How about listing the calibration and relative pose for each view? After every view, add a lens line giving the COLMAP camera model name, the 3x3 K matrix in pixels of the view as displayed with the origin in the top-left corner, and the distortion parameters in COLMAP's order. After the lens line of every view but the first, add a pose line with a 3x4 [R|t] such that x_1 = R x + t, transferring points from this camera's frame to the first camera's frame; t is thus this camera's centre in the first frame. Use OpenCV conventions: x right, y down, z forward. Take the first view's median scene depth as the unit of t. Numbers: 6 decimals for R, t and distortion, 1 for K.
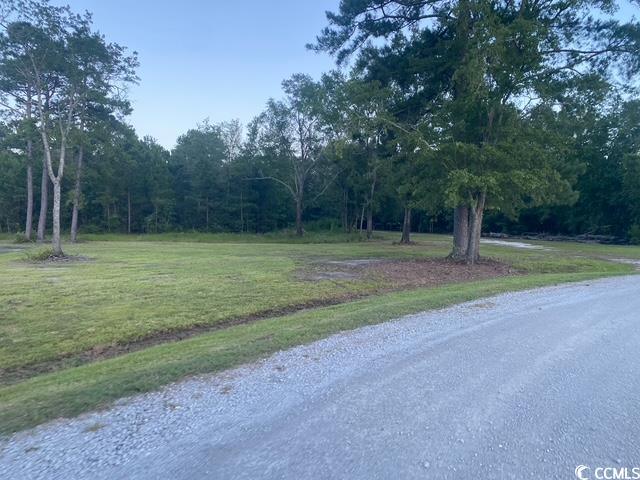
lens RADIAL K [[502.5, 0, 320.0], [0, 502.5, 240.0], [0, 0, 1]] dist [0.098105, -0.114349]
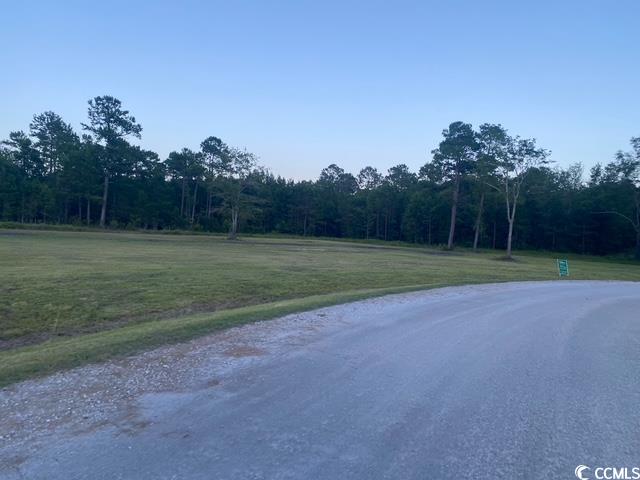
lens RADIAL K [[502.5, 0, 320.0], [0, 502.5, 240.0], [0, 0, 1]] dist [0.098105, -0.114349]
pose [[0.850317, 0.053692, -0.523524, -0.058229], [-0.071713, 0.997324, -0.014194, 0.021027], [0.521362, 0.049613, 0.851892, -0.583636]]
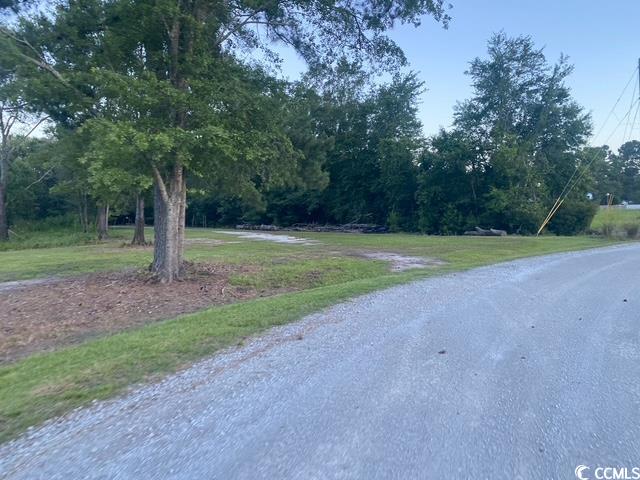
lens RADIAL K [[502.5, 0, 320.0], [0, 502.5, 240.0], [0, 0, 1]] dist [0.098105, -0.114349]
pose [[0.920263, -0.049329, 0.388178, 0.097655], [0.043672, 0.998772, 0.023388, -0.004761], [-0.388855, -0.004570, 0.921287, 0.149271]]
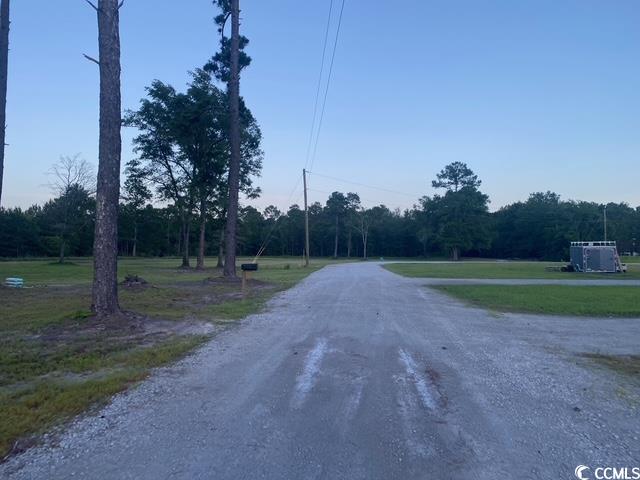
lens RADIAL K [[502.5, 0, 320.0], [0, 502.5, 240.0], [0, 0, 1]] dist [0.098105, -0.114349]
pose [[0.958701, -0.008003, -0.284304, 0.197109], [-0.009865, 0.998067, -0.061362, 0.071195], [0.284246, 0.061632, 0.956768, -1.811920]]
